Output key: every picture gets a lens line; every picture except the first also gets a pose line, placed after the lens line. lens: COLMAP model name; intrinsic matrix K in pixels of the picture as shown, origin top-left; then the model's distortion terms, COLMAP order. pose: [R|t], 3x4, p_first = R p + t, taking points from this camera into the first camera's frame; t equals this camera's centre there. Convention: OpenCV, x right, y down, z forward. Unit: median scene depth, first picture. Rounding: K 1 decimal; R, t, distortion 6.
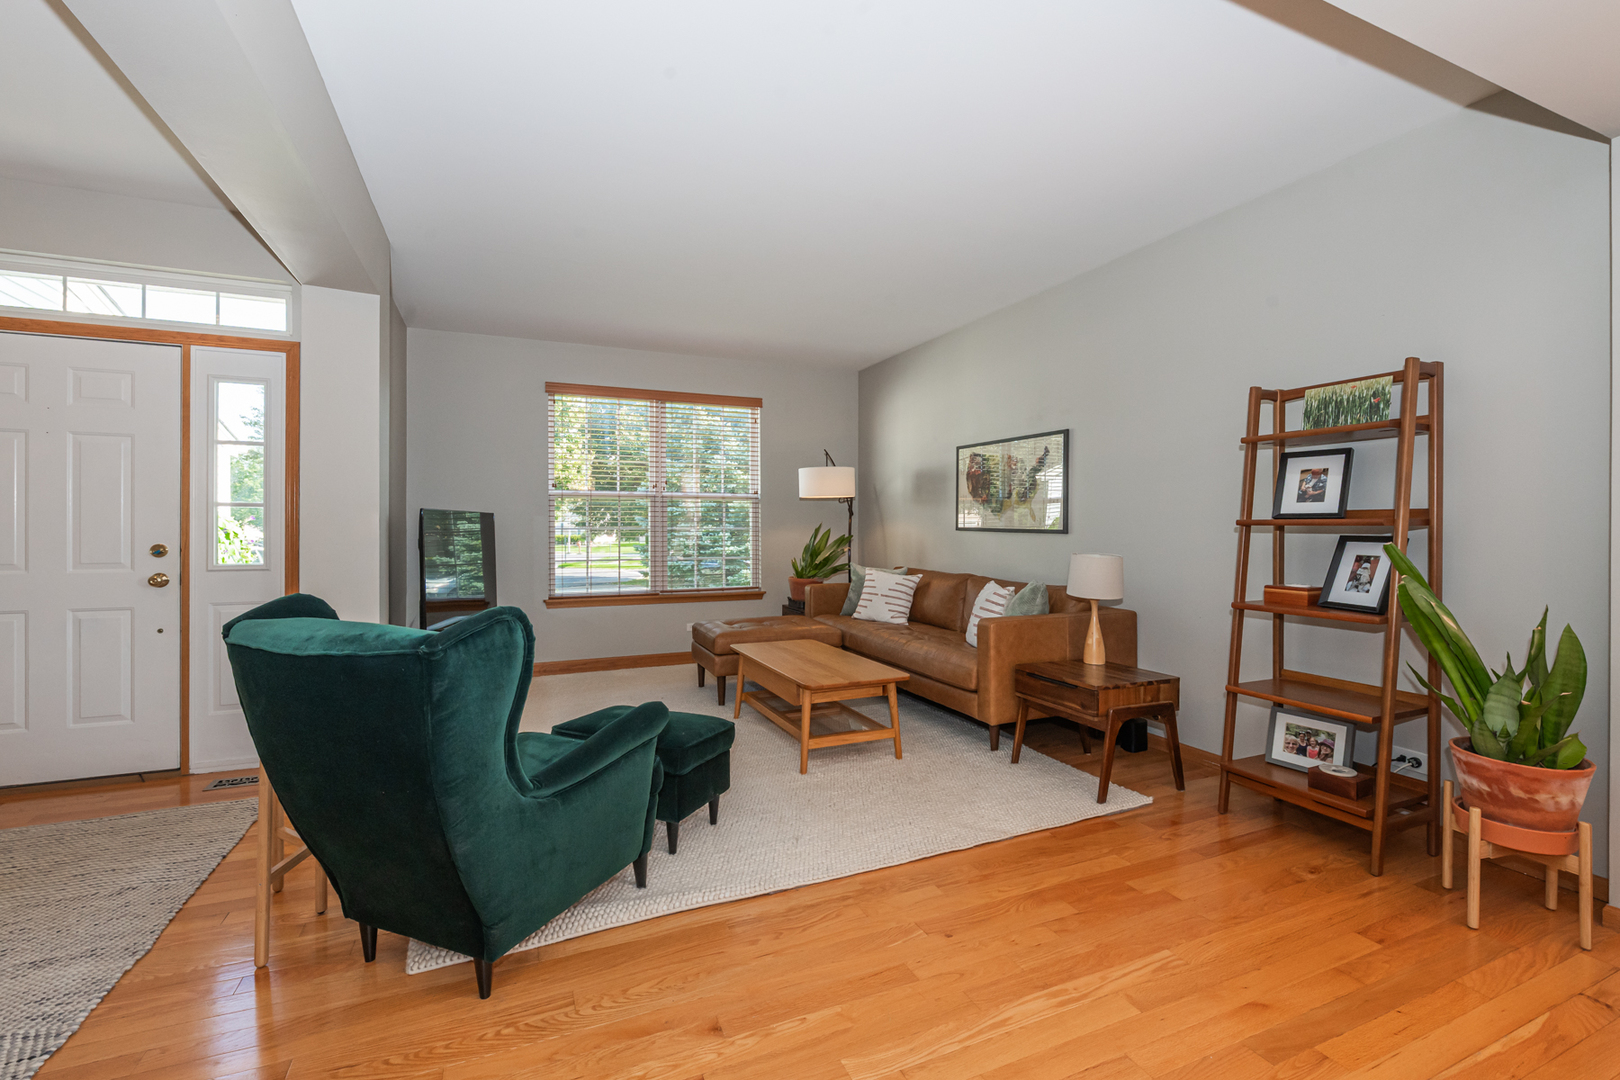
lens RADIAL K [[670.4, 0, 772.0], [0, 670.4, 530.2], [0, 0, 1]] dist [-0.002538, 0.000675]
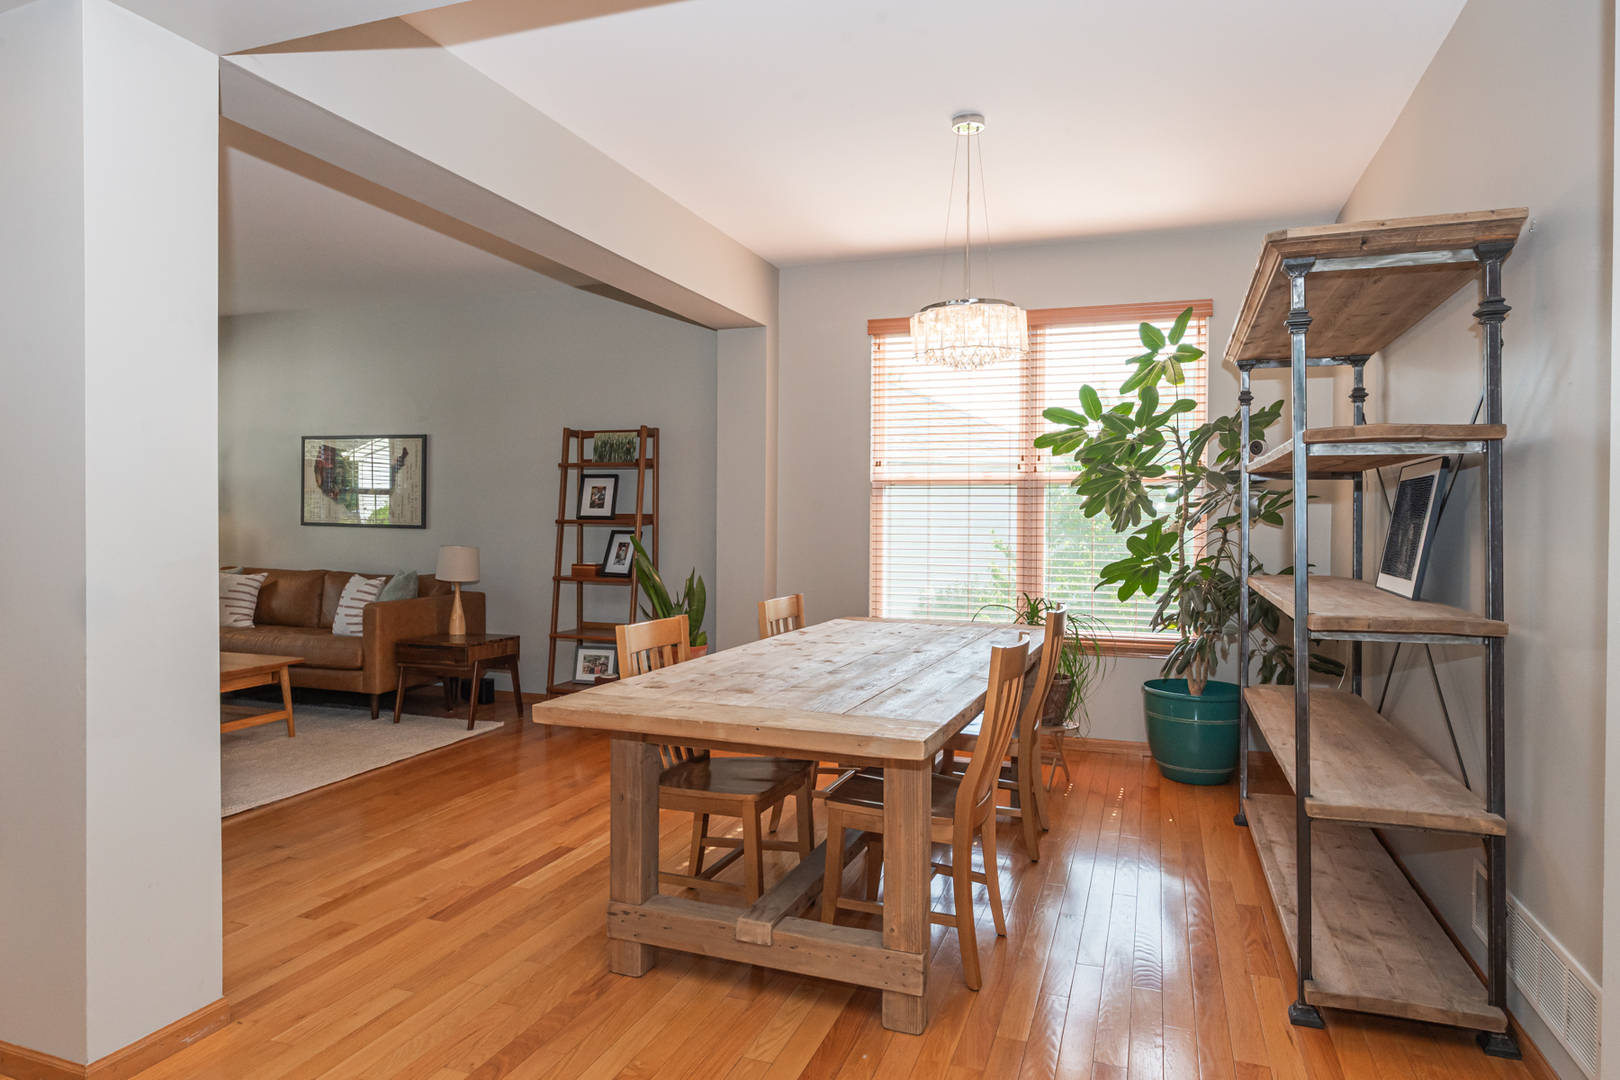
lens RADIAL K [[1001.9, 0, 812.7], [0, 1001.9, 532.9], [0, 0, 1]] dist [-0.001017, -0.000797]
pose [[0.649941, -0.007816, 0.759944, -0.538559], [-0.002376, 0.999921, 0.012317, -0.013513], [-0.759981, -0.009811, 0.649871, -0.756555]]
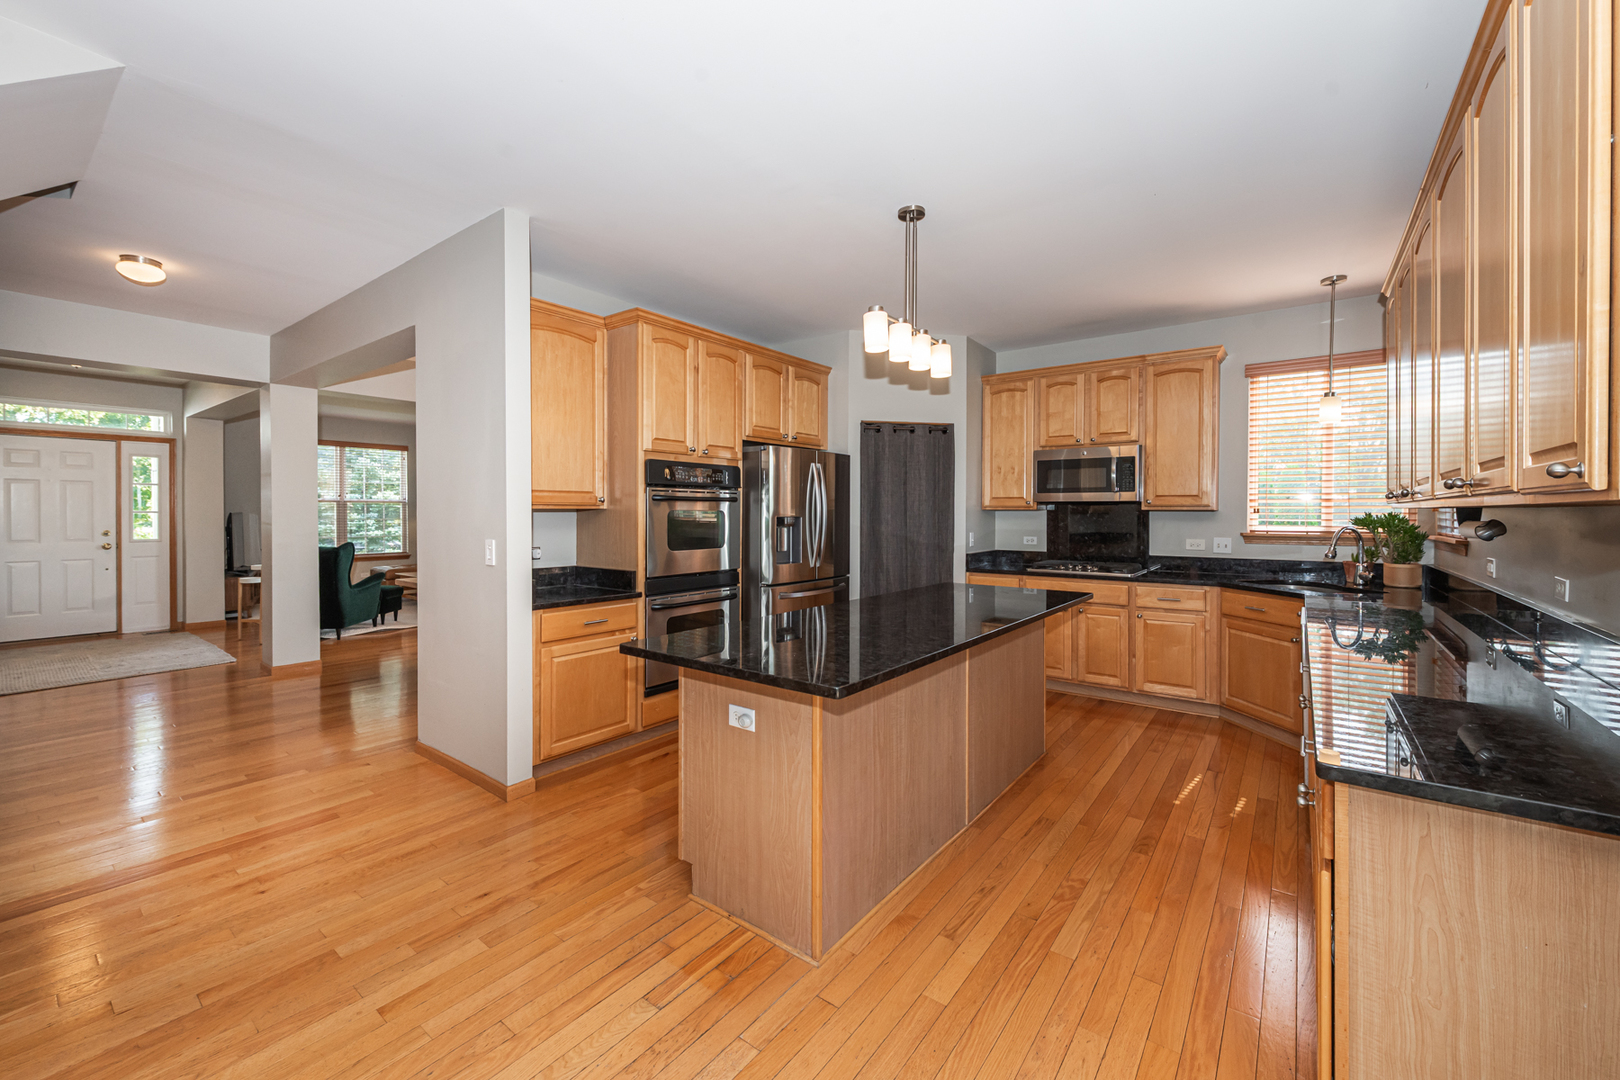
lens RADIAL K [[665.6, 0, 780.3], [0, 665.6, 515.4], [0, 0, 1]] dist [0.001402, -0.001014]
pose [[0.870005, -0.006650, 0.492999, -0.064369], [0.005192, 0.999977, 0.004326, -0.027349], [-0.493016, -0.001204, 0.870019, -1.991132]]
